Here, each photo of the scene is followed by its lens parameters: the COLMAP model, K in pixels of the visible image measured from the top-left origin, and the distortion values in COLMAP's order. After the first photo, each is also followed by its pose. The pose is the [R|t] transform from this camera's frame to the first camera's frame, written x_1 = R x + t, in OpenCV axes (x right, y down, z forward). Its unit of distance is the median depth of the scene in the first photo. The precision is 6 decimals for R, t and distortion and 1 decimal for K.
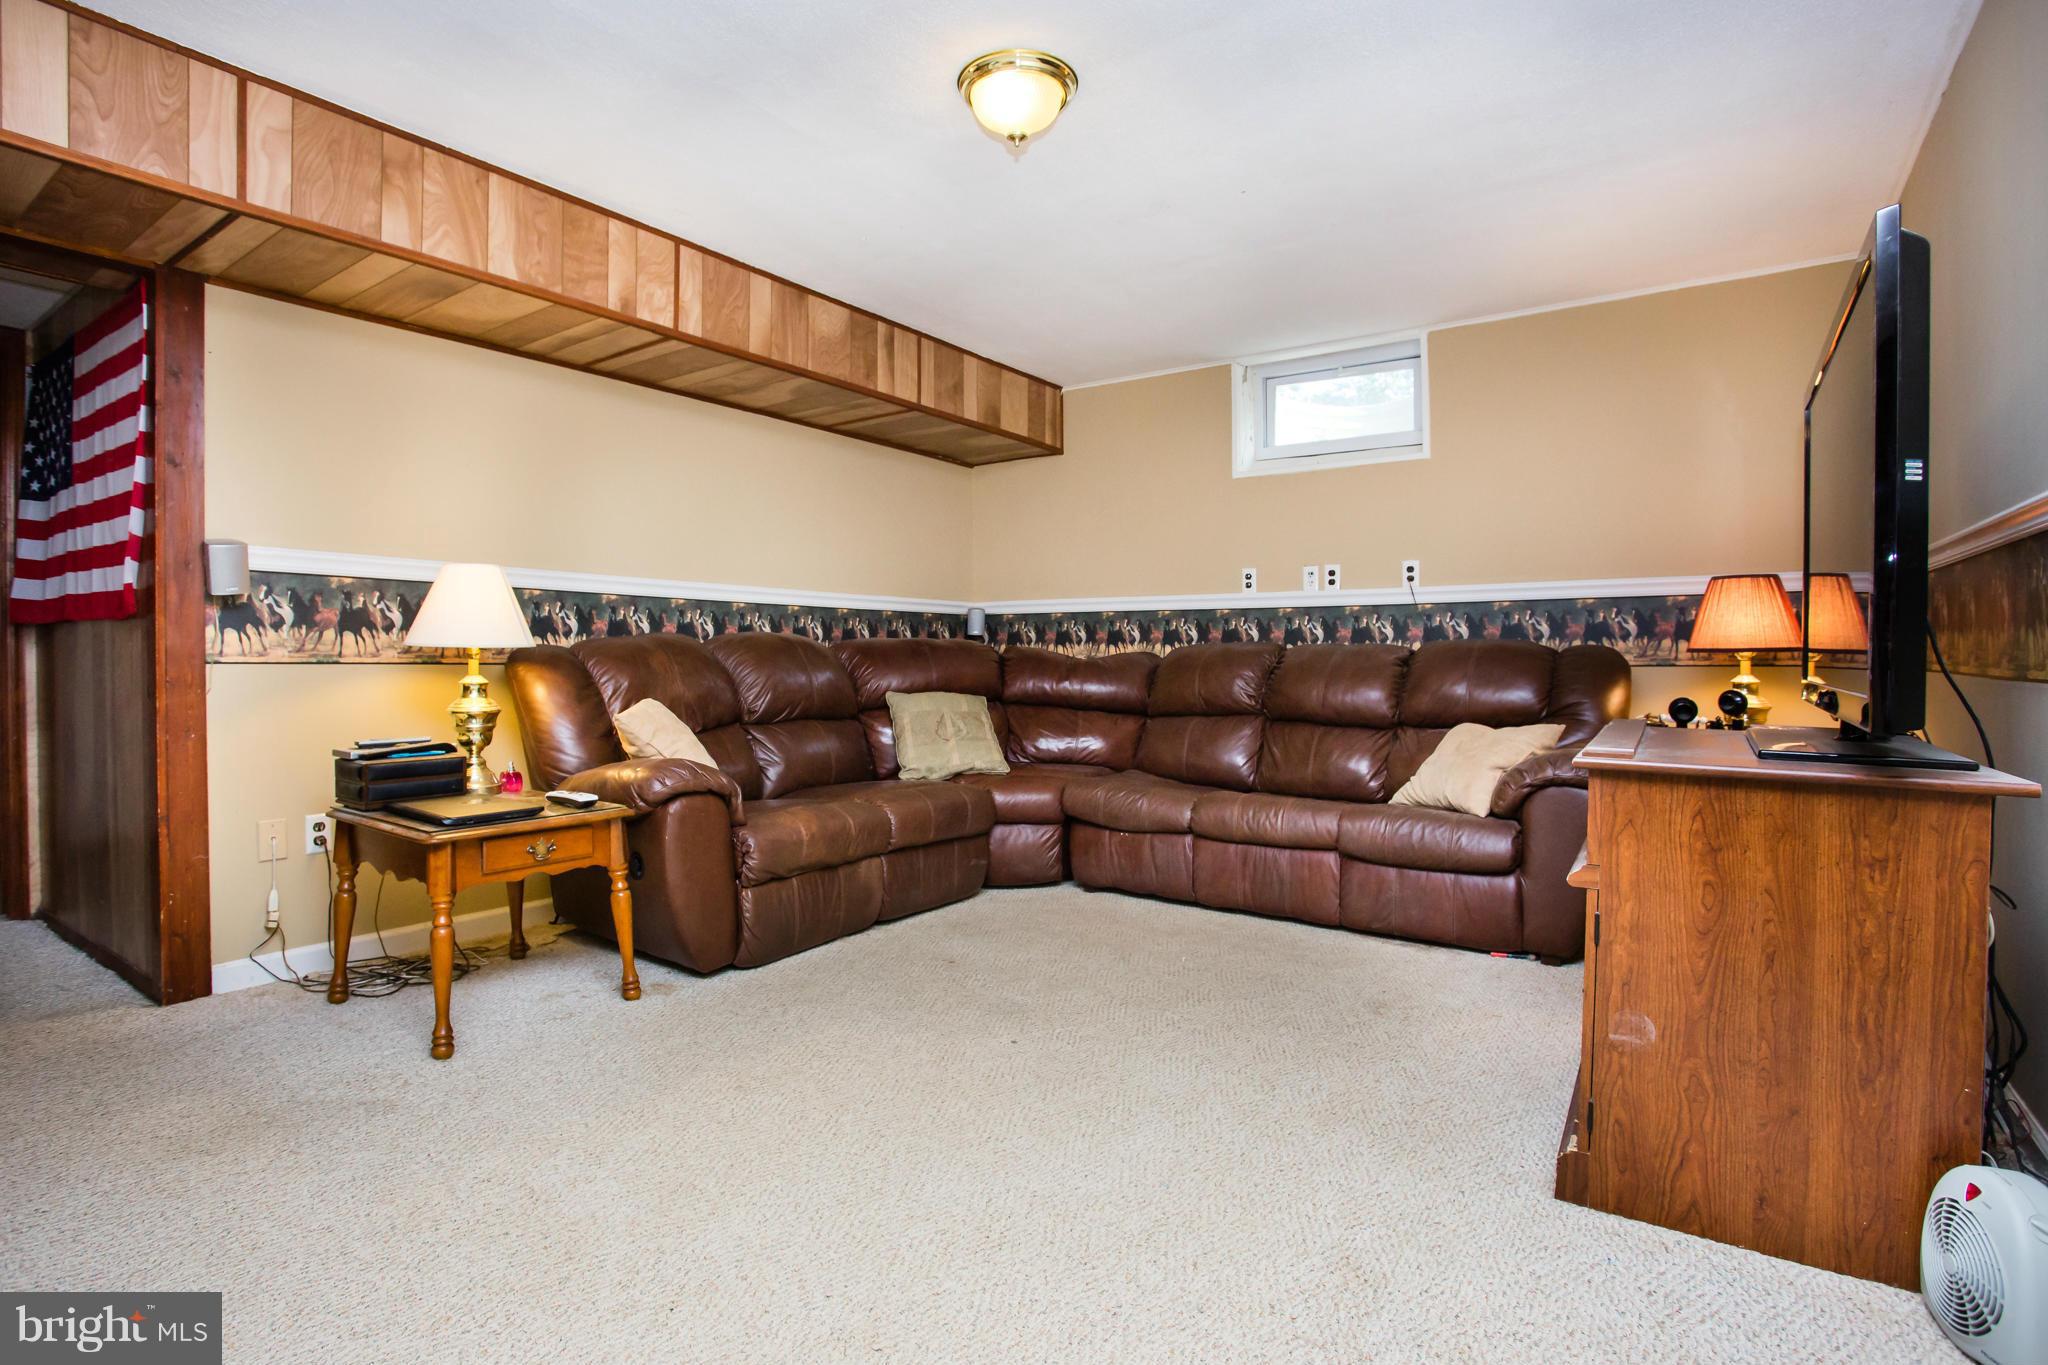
lens RADIAL K [[995.0, 0, 989.6], [0, 995.0, 675.8], [0, 0, 1]] dist [-0.041134, 0.027487]
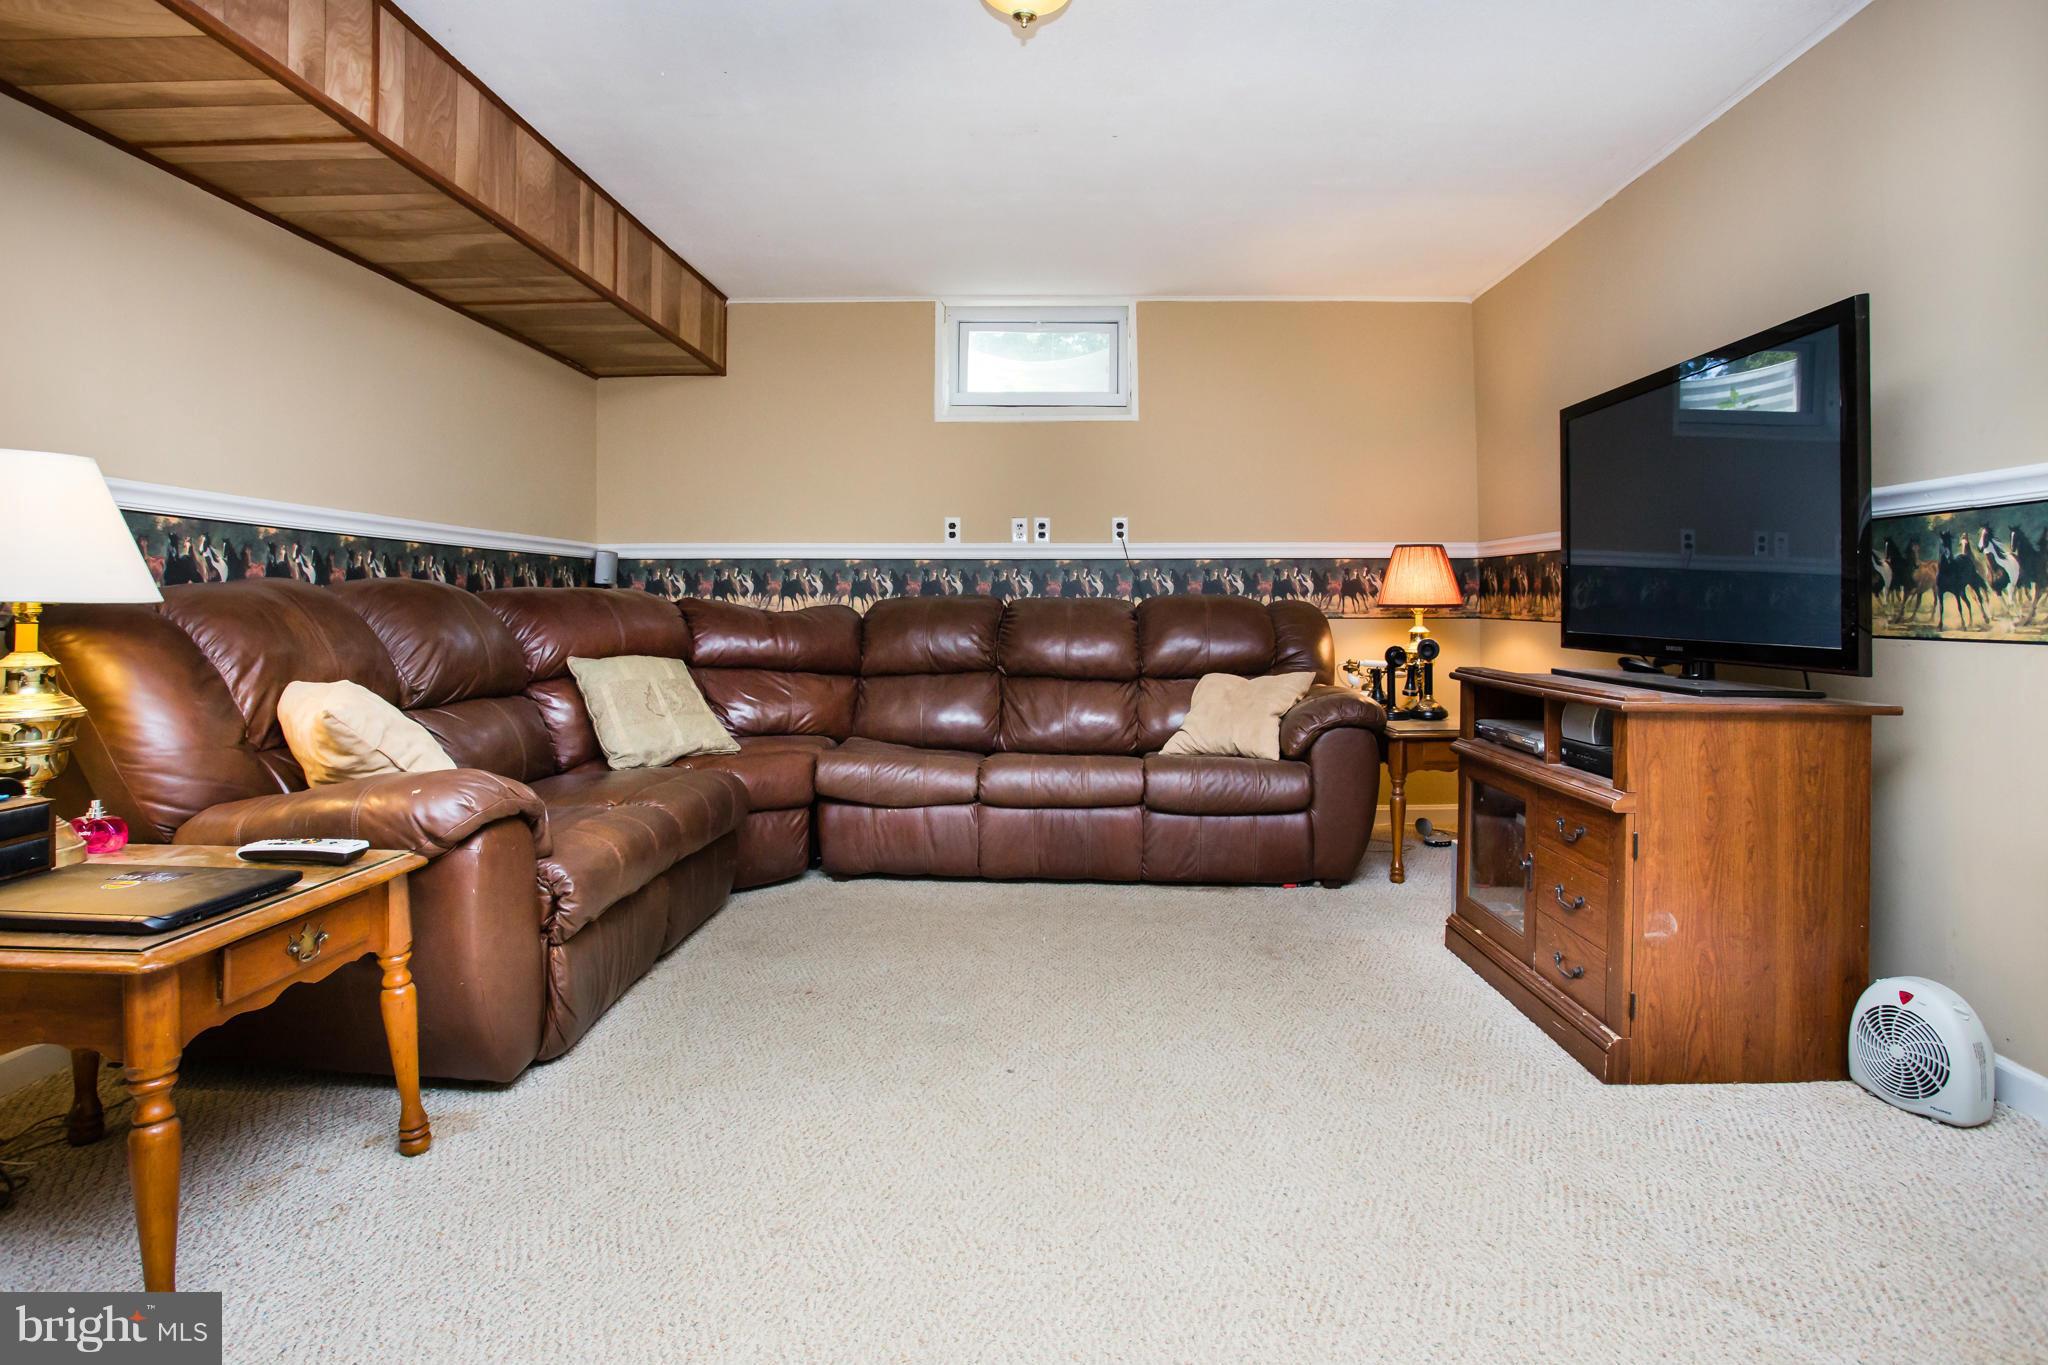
lens RADIAL K [[1042.4, 0, 1028.8], [0, 1042.4, 605.9], [0, 0, 1]] dist [-0.072923, 0.051870]
pose [[0.832113, -0.000802, 0.554606, -0.290717], [0.010857, 0.999831, -0.014844, -0.009596], [-0.554501, 0.018374, 0.831980, 0.162916]]
